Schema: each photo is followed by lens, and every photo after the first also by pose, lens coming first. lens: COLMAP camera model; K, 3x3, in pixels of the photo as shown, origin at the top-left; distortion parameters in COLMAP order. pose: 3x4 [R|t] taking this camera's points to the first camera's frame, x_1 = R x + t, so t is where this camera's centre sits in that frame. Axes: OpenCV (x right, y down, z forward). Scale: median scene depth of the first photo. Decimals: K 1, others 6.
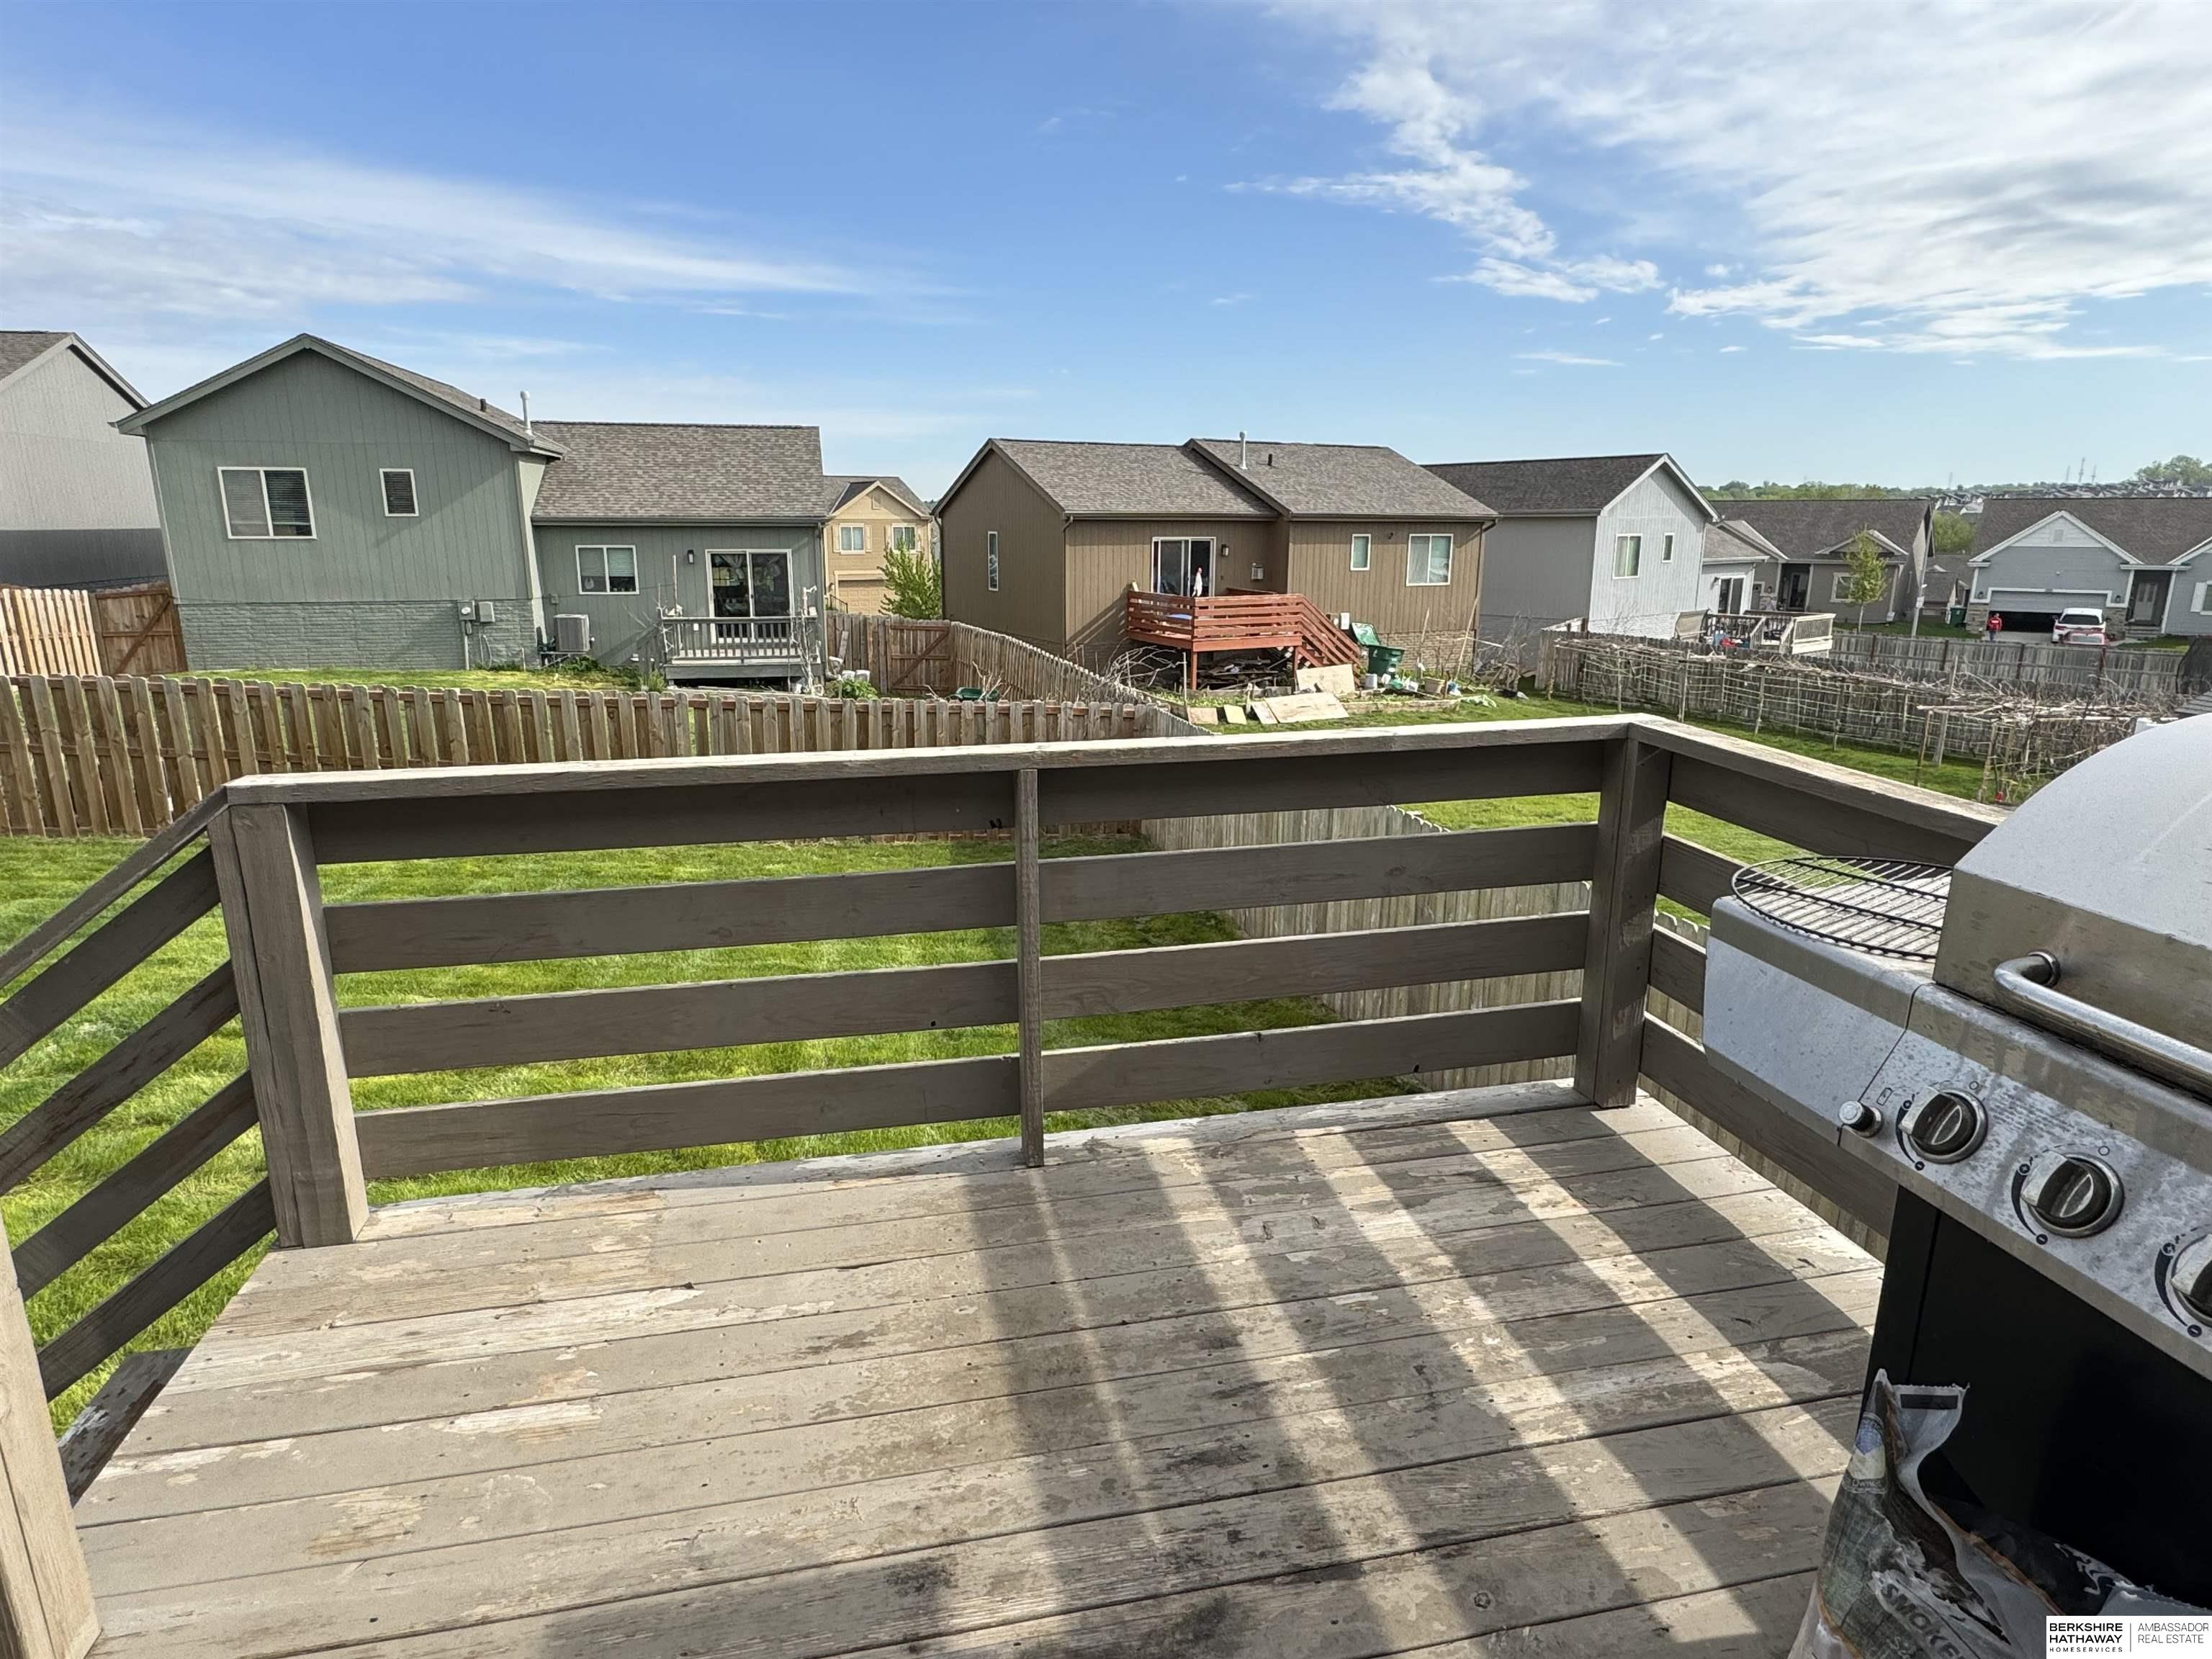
lens RADIAL K [[1273.9, 0, 1108.0], [0, 1273.9, 826.8], [0, 0, 1]] dist [0.004750, -0.000336]
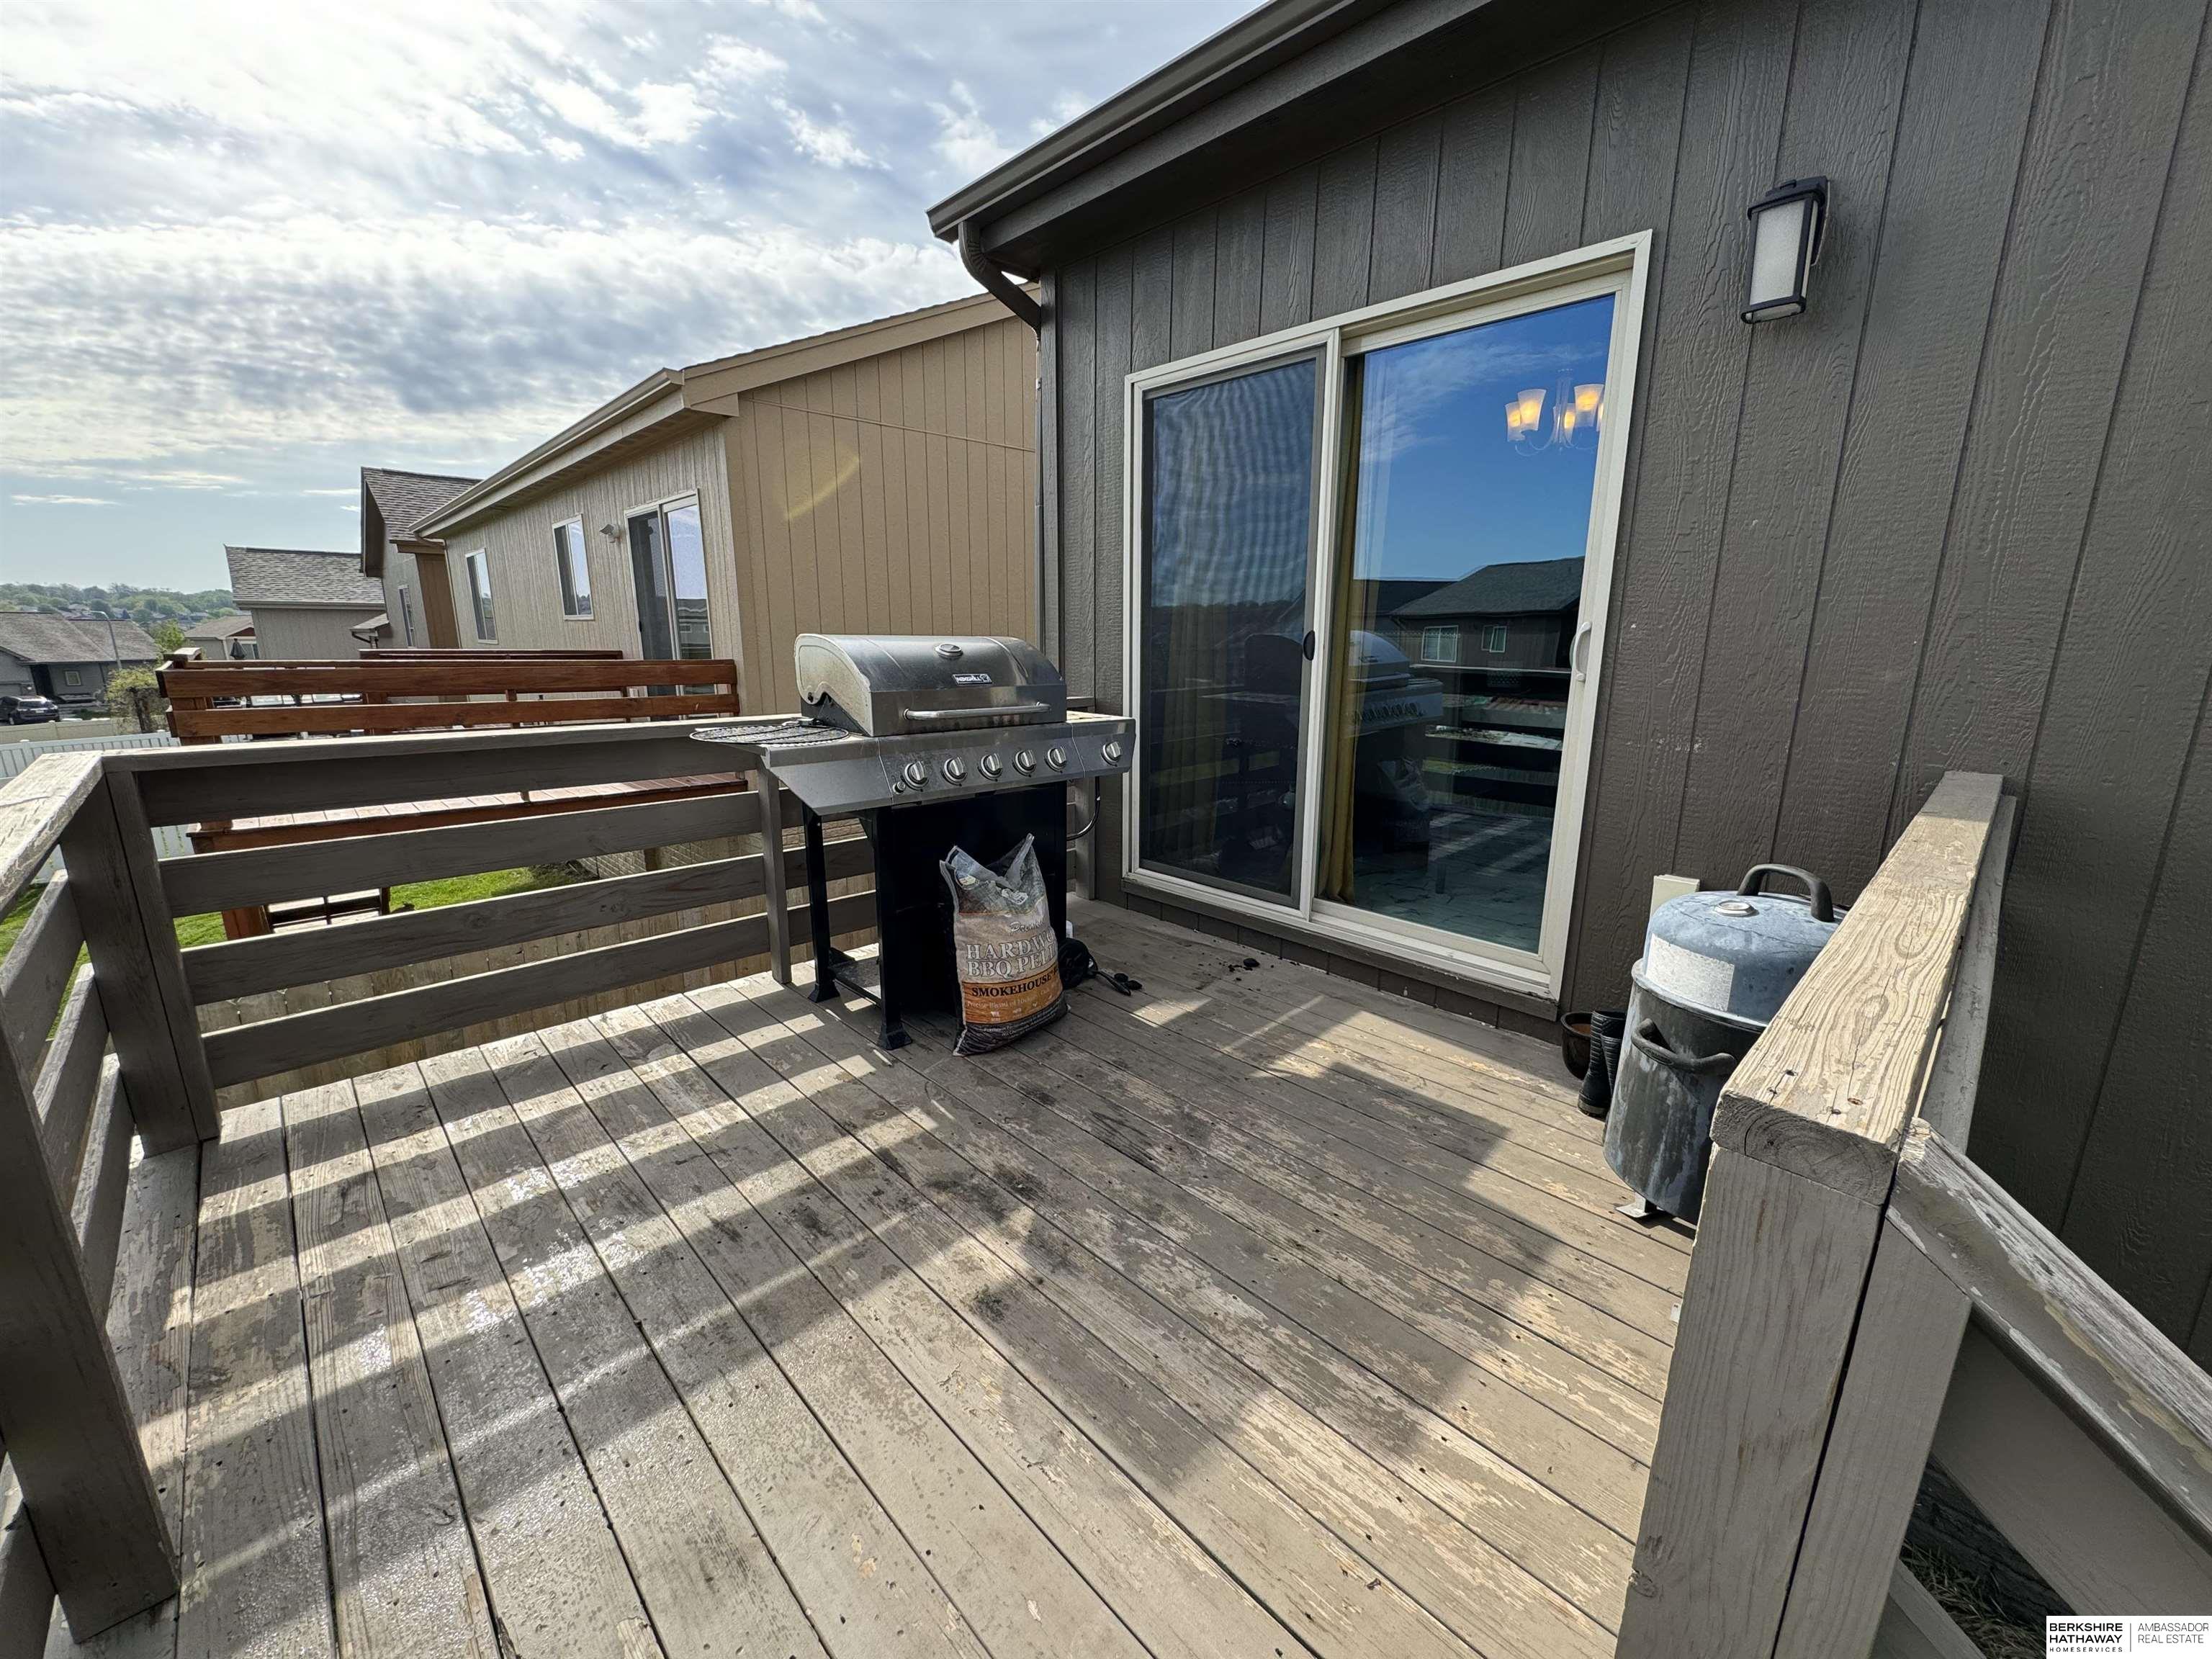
lens RADIAL K [[887.5, 0, 1112.8], [0, 887.5, 830.3], [0, 0, 1]] dist [0.001142, 0.000091]
pose [[-0.533465, -0.190143, 0.824172, -0.766772], [0.198805, 0.918918, 0.340684, -0.145979], [-0.822126, 0.345593, -0.452410, 0.975927]]
